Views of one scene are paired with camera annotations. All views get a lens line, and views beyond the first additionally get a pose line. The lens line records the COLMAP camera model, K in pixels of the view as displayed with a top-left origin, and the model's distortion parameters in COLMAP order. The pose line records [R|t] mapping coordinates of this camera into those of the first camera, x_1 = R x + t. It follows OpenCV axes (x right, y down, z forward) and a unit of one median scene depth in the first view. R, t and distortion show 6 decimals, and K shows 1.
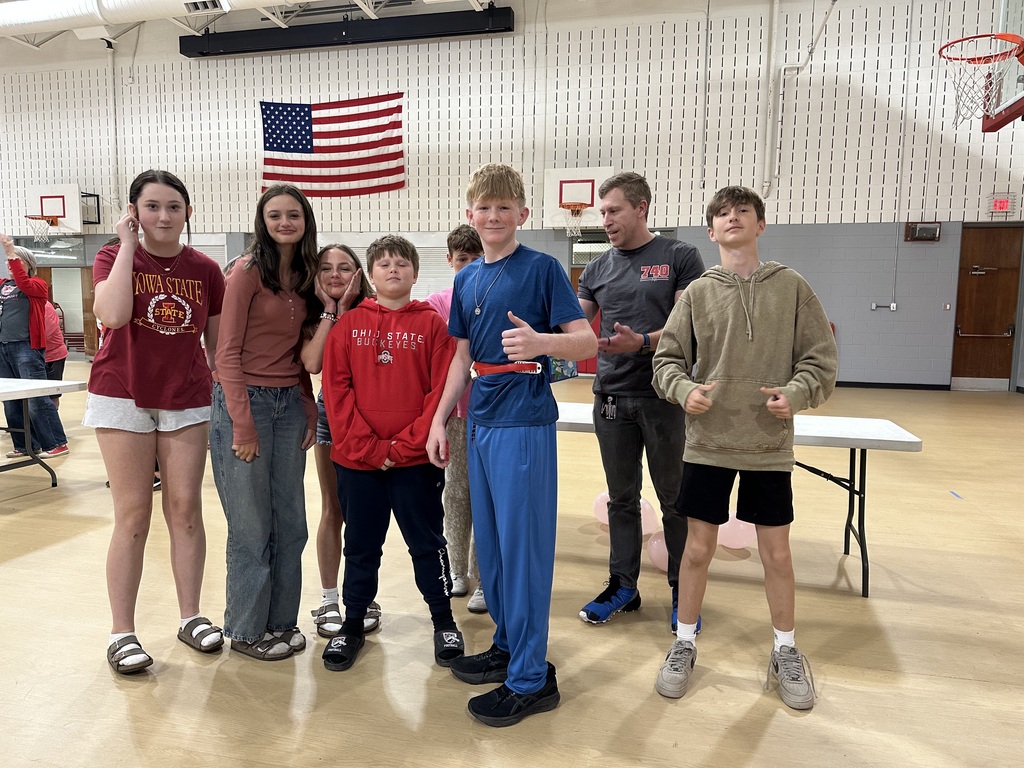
lens RADIAL K [[728.3, 0, 512.0], [0, 728.3, 384.0], [0, 0, 1]] dist [0.007905, -0.008552]
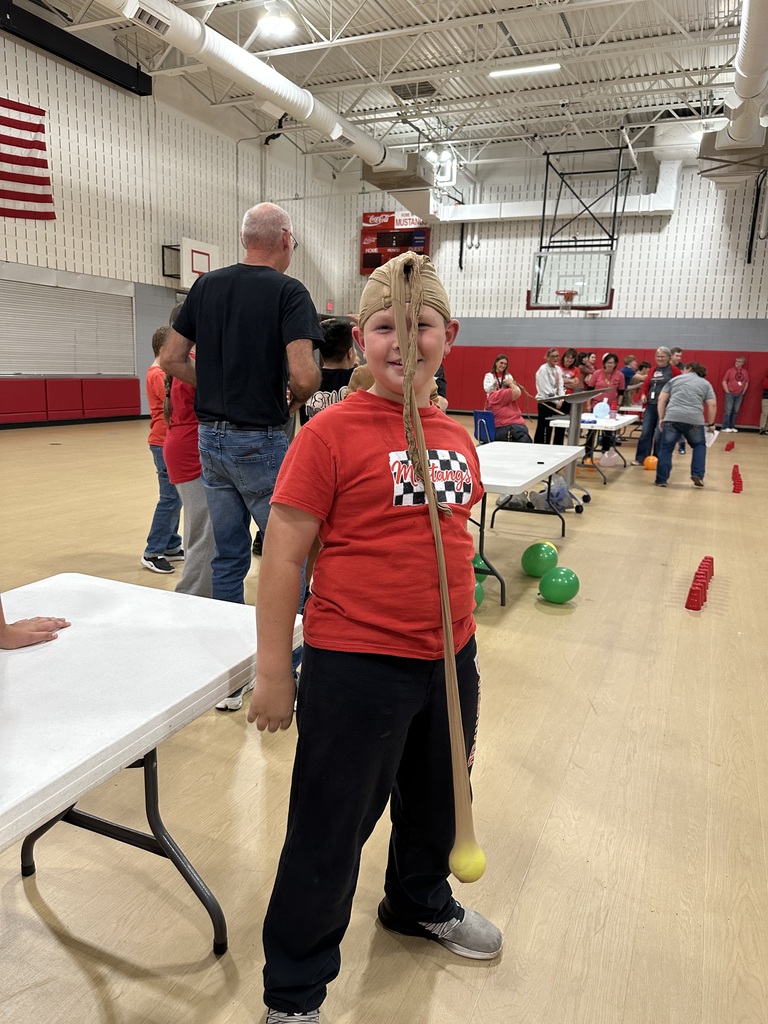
lens RADIAL K [[728.3, 0, 384.0], [0, 728.3, 512.0], [0, 0, 1]] dist [0.007905, -0.008552]
pose [[0.157654, -0.210588, 0.964779, -1.043482], [0.069912, 0.976925, 0.201815, -0.065513], [-0.985017, 0.035632, 0.168739, 0.442376]]
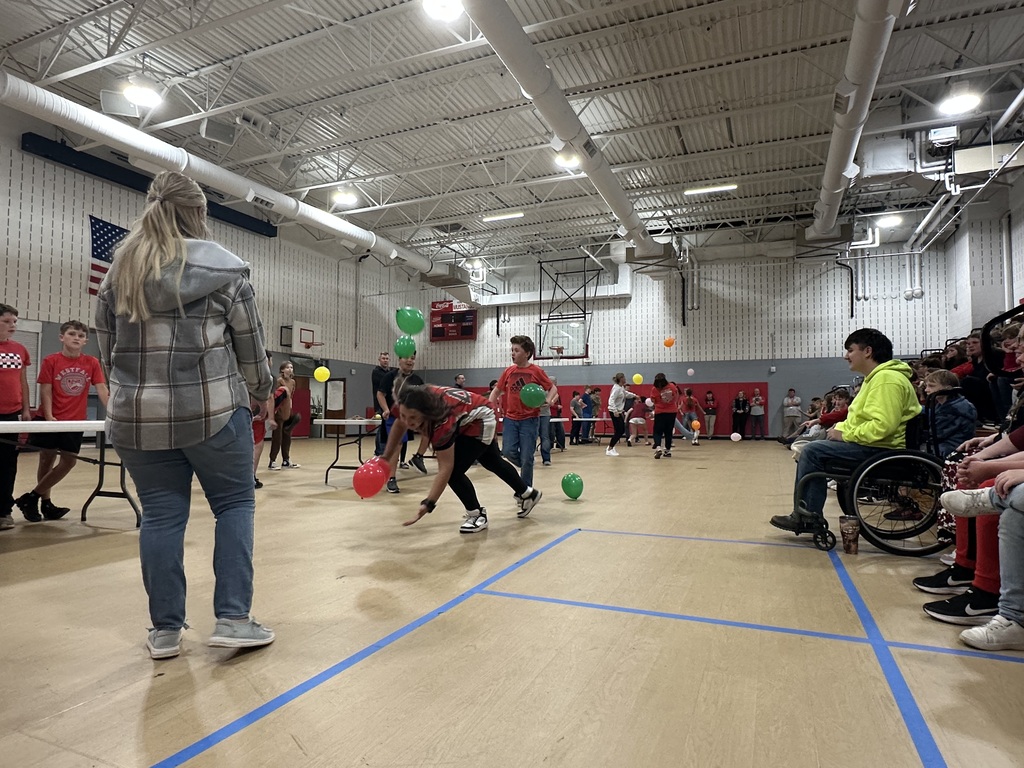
lens RADIAL K [[604.4, 0, 516.3], [0, 604.4, 402.0], [0, 0, 1]] dist [0.004561, -0.000162]
pose [[0.144284, 0.003419, 0.989530, -1.233386], [0.103276, 0.994481, -0.018494, -0.008586], [-0.984132, 0.104864, 0.143134, 0.243657]]
